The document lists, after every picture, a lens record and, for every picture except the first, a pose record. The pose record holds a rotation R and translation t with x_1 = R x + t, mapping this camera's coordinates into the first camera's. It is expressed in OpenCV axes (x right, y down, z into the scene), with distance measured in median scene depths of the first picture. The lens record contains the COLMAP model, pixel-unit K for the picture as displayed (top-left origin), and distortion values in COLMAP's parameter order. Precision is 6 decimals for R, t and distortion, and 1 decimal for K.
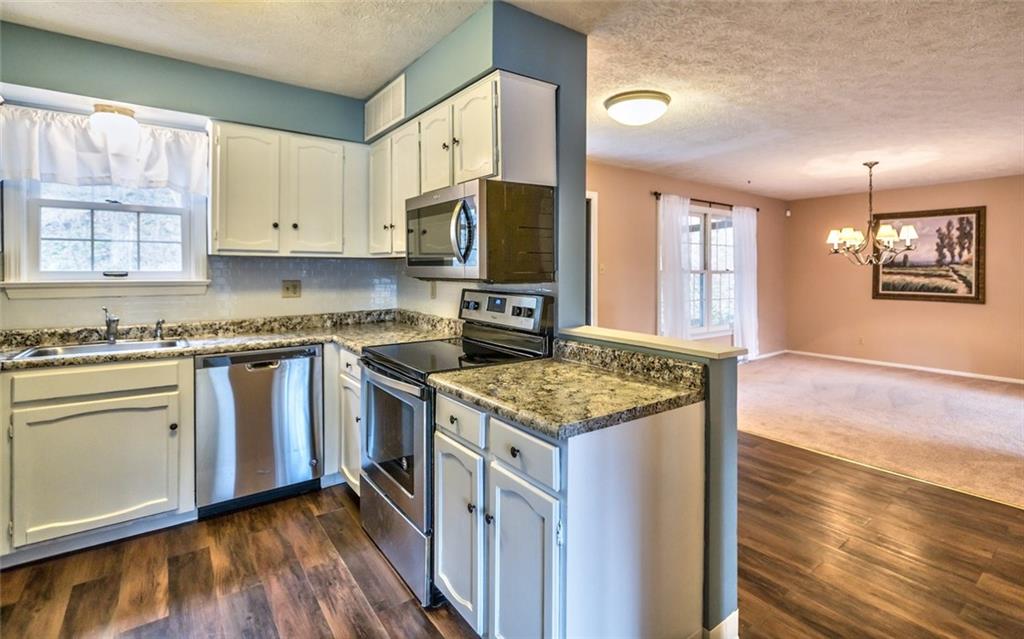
lens RADIAL K [[482.9, 0, 550.7], [0, 482.9, 277.5], [0, 0, 1]] dist [-0.001029, 0.000979]
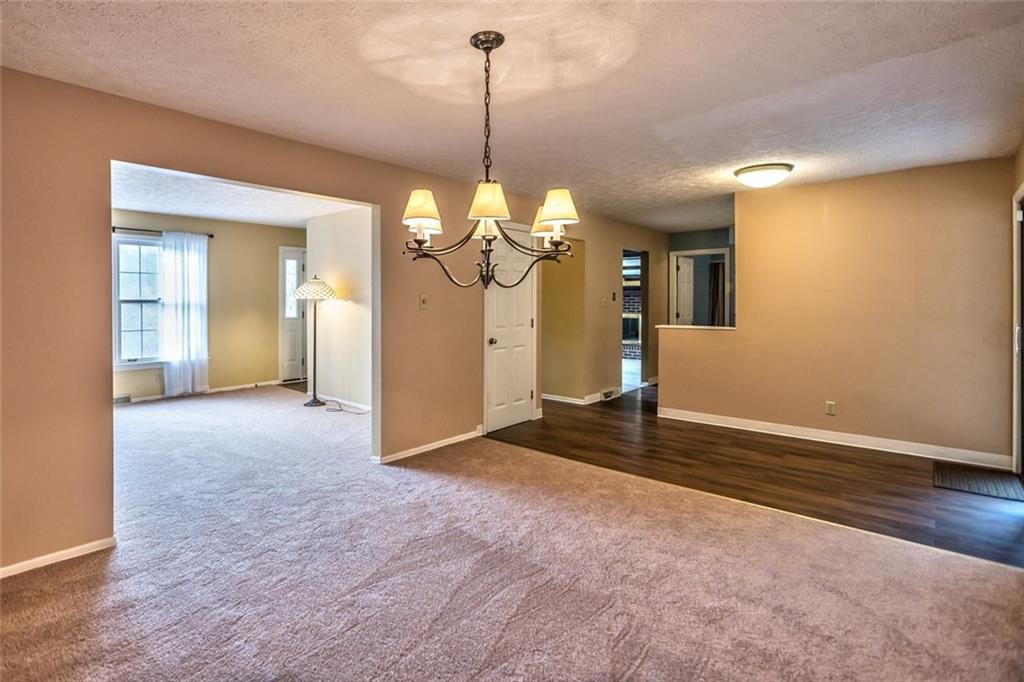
lens RADIAL K [[507.6, 0, 452.1], [0, 507.6, 309.8], [0, 0, 1]] dist [-0.001618, -0.000262]
pose [[-0.991766, 0.000458, -0.128060, 1.013704], [-0.003549, 0.999511, 0.031053, -0.030276], [0.128012, 0.031252, -0.991280, 1.935824]]
